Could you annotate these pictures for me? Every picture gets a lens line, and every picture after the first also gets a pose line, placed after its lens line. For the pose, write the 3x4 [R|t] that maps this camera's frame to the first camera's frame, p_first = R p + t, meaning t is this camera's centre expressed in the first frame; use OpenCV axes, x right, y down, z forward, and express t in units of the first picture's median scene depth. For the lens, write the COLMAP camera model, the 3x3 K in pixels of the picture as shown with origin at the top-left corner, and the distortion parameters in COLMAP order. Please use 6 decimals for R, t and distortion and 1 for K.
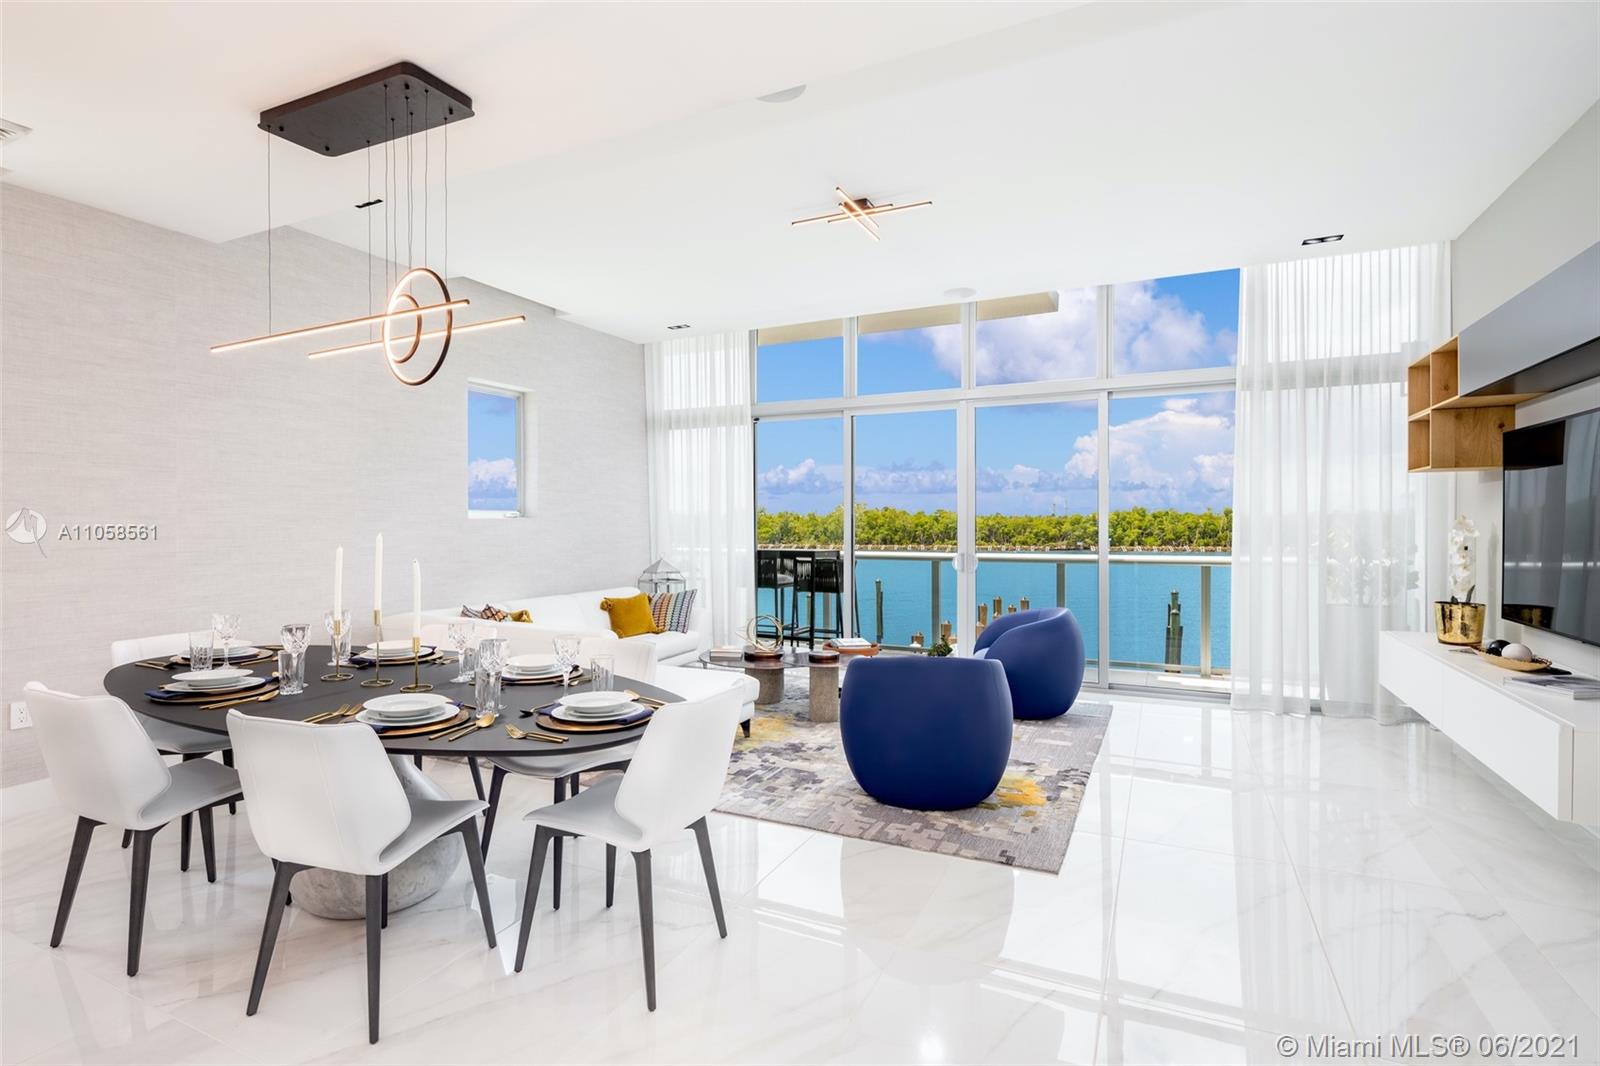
lens RADIAL K [[776.1, 0, 800.0], [0, 776.1, 533.0], [0, 0, 1]] dist [-0.001814, -0.000396]
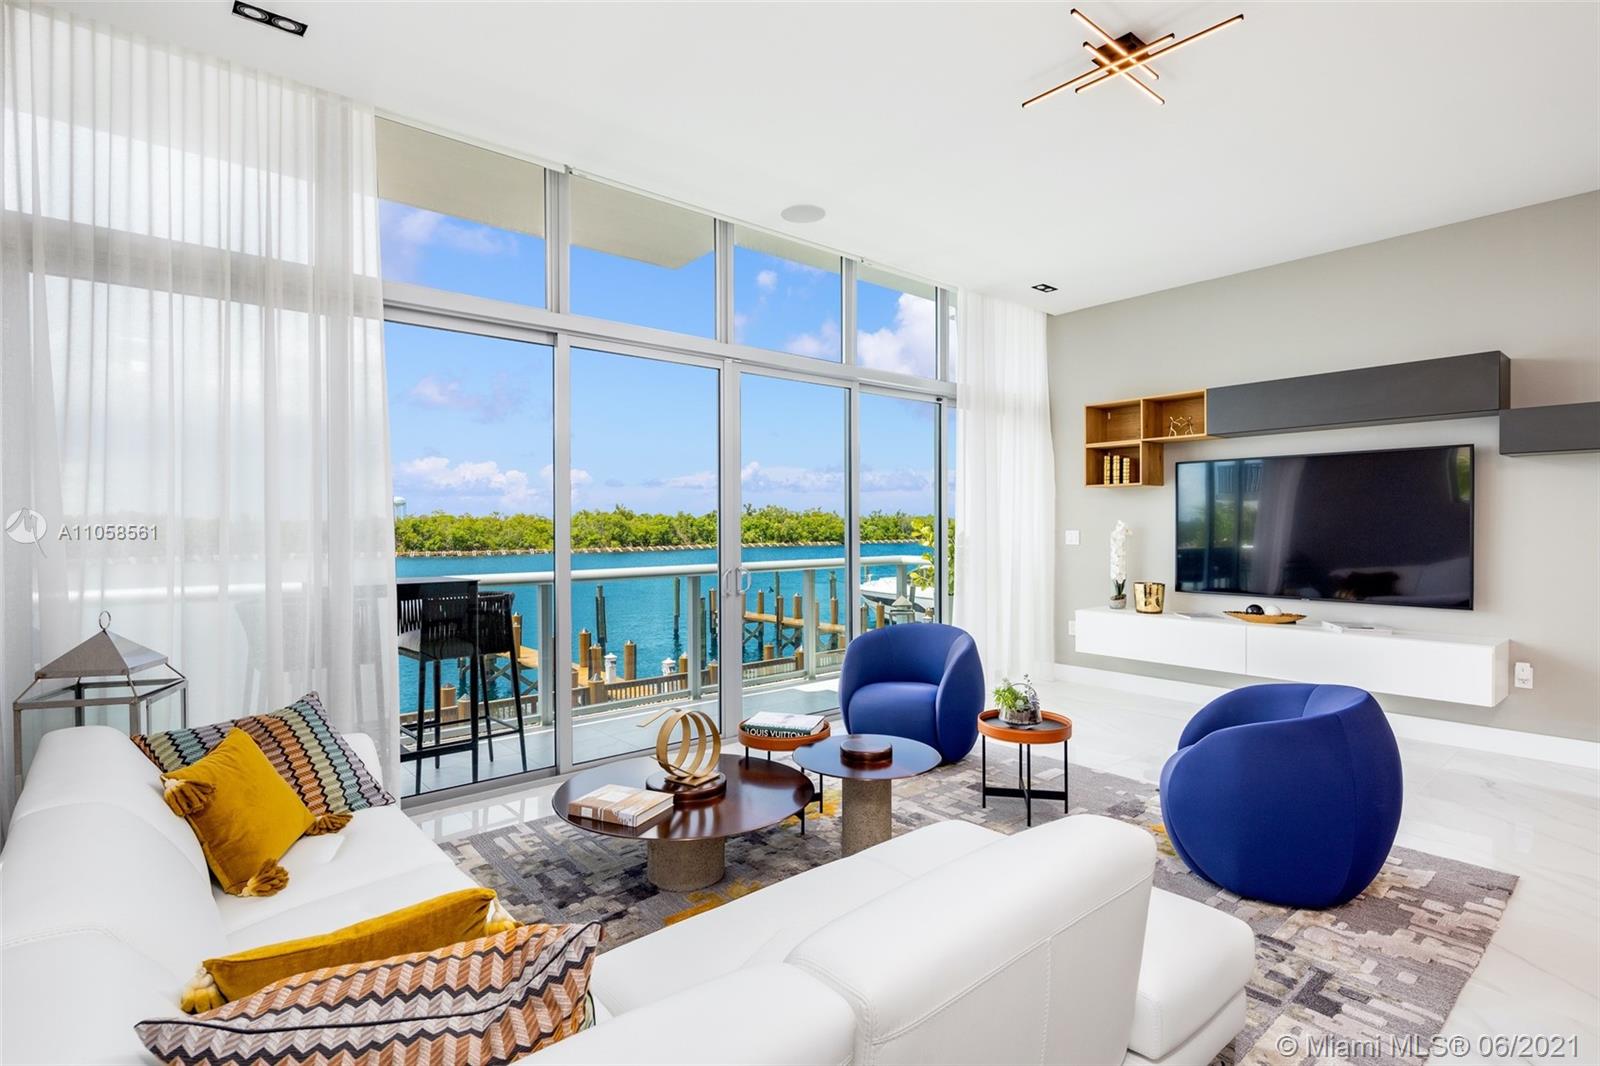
lens RADIAL K [[776.1, 0, 800.0], [0, 776.1, 533.0], [0, 0, 1]] dist [-0.001814, -0.000396]
pose [[0.407117, -0.010427, 0.913317, -0.650500], [0.017653, 0.999838, 0.003546, -0.015393], [-0.913205, 0.014679, 0.407235, 0.984784]]
